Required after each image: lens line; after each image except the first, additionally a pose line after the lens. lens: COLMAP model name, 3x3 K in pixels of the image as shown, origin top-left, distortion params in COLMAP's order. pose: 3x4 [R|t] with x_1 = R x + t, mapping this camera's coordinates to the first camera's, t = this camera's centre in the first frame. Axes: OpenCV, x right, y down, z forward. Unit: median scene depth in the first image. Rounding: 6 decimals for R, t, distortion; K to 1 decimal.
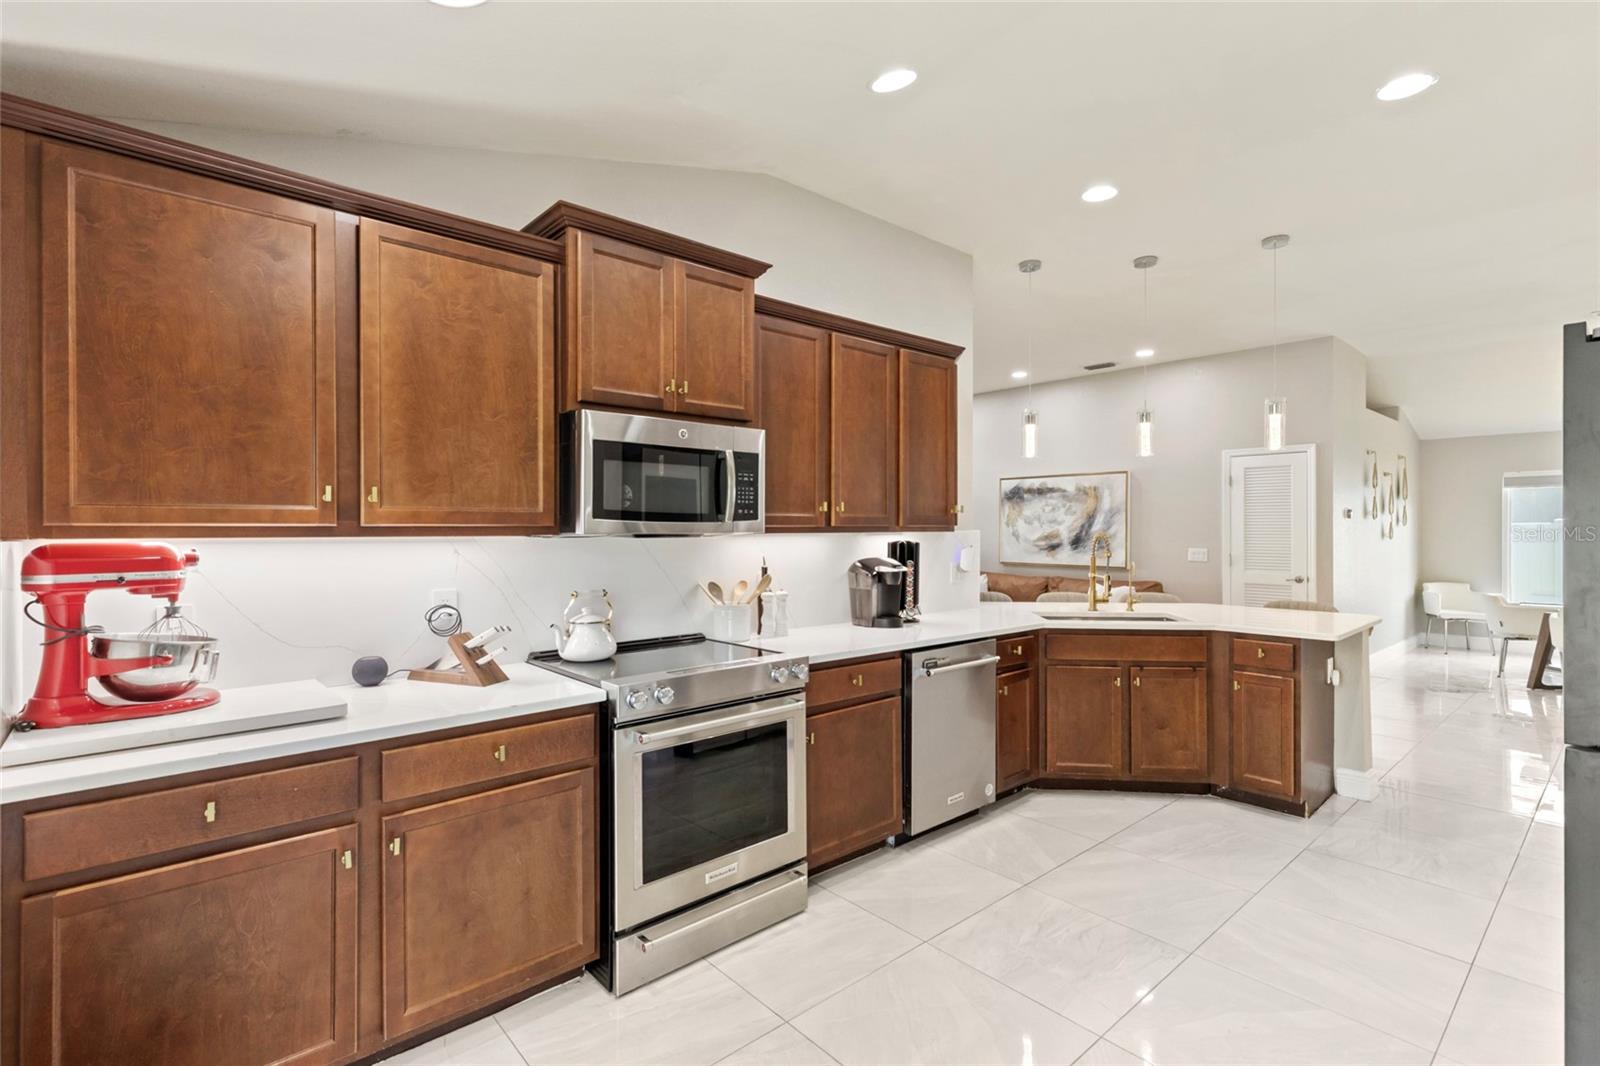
lens RADIAL K [[726.3, 0, 787.9], [0, 726.3, 531.8], [0, 0, 1]] dist [0.009882, -0.004097]
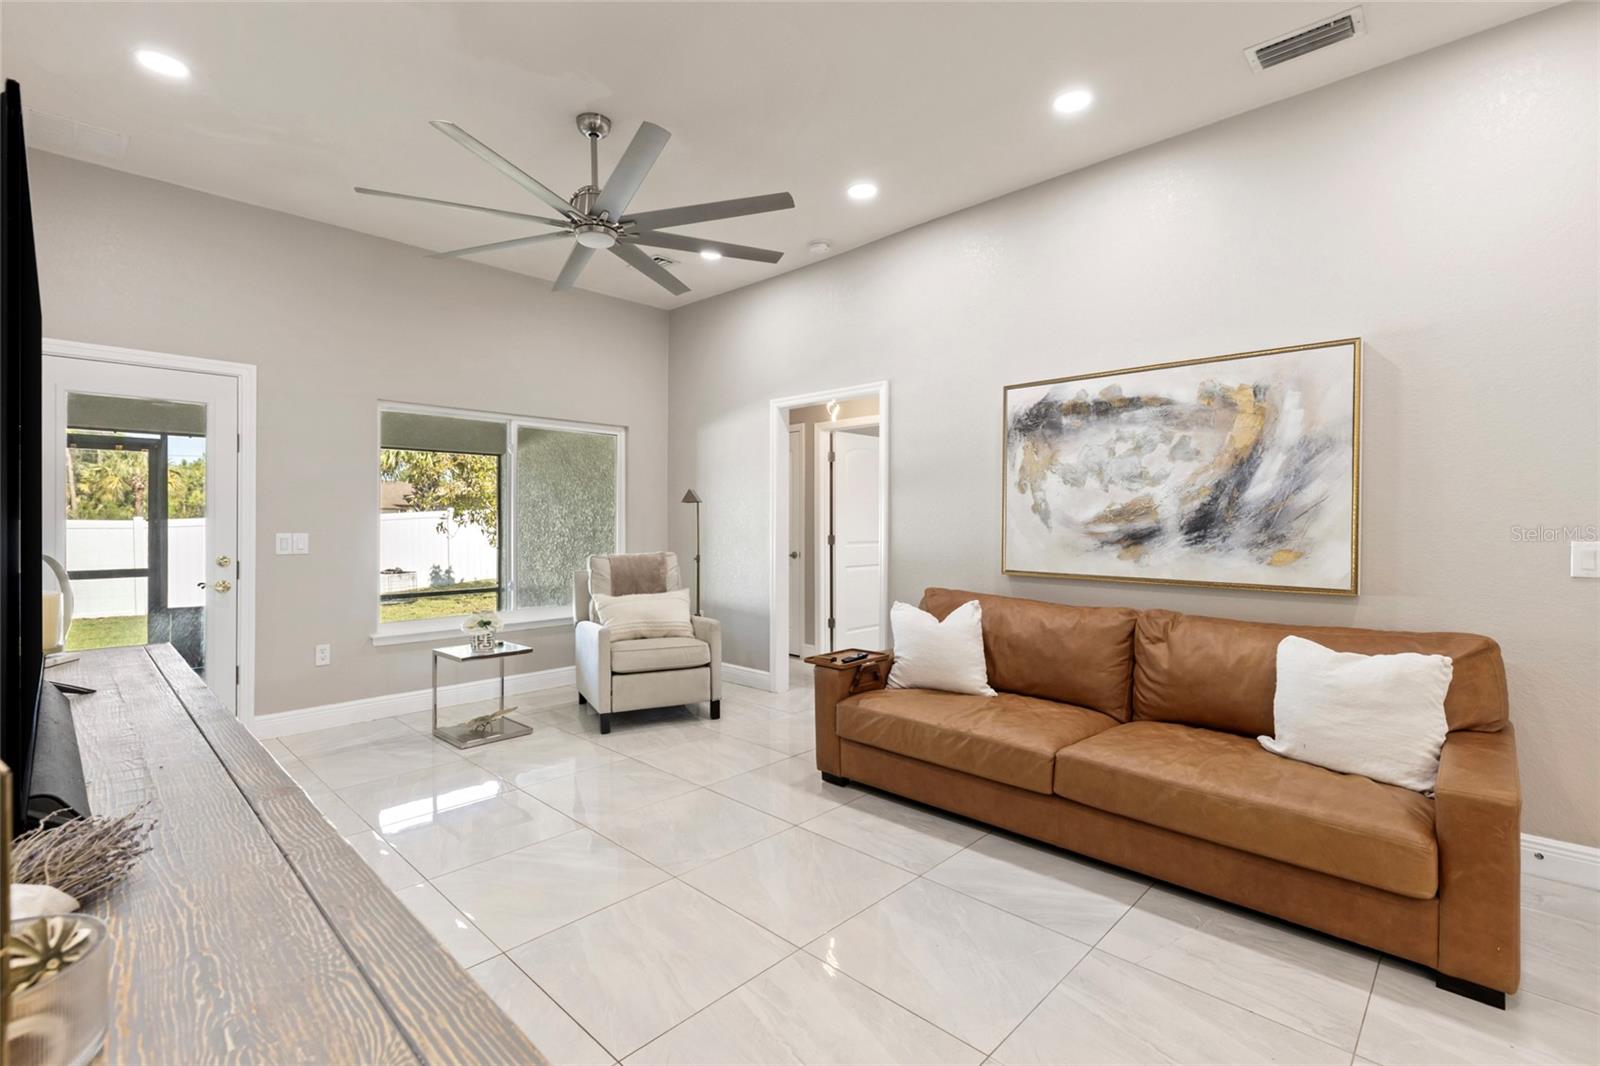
lens RADIAL K [[726.3, 0, 793.8], [0, 726.3, 522.2], [0, 0, 1]] dist [0.009882, -0.004097]
pose [[0.995330, 0.003982, 0.096452, 0.339383], [-0.003710, 0.999989, -0.002995, 0.037474], [-0.096463, 0.002623, 0.995333, 1.606583]]
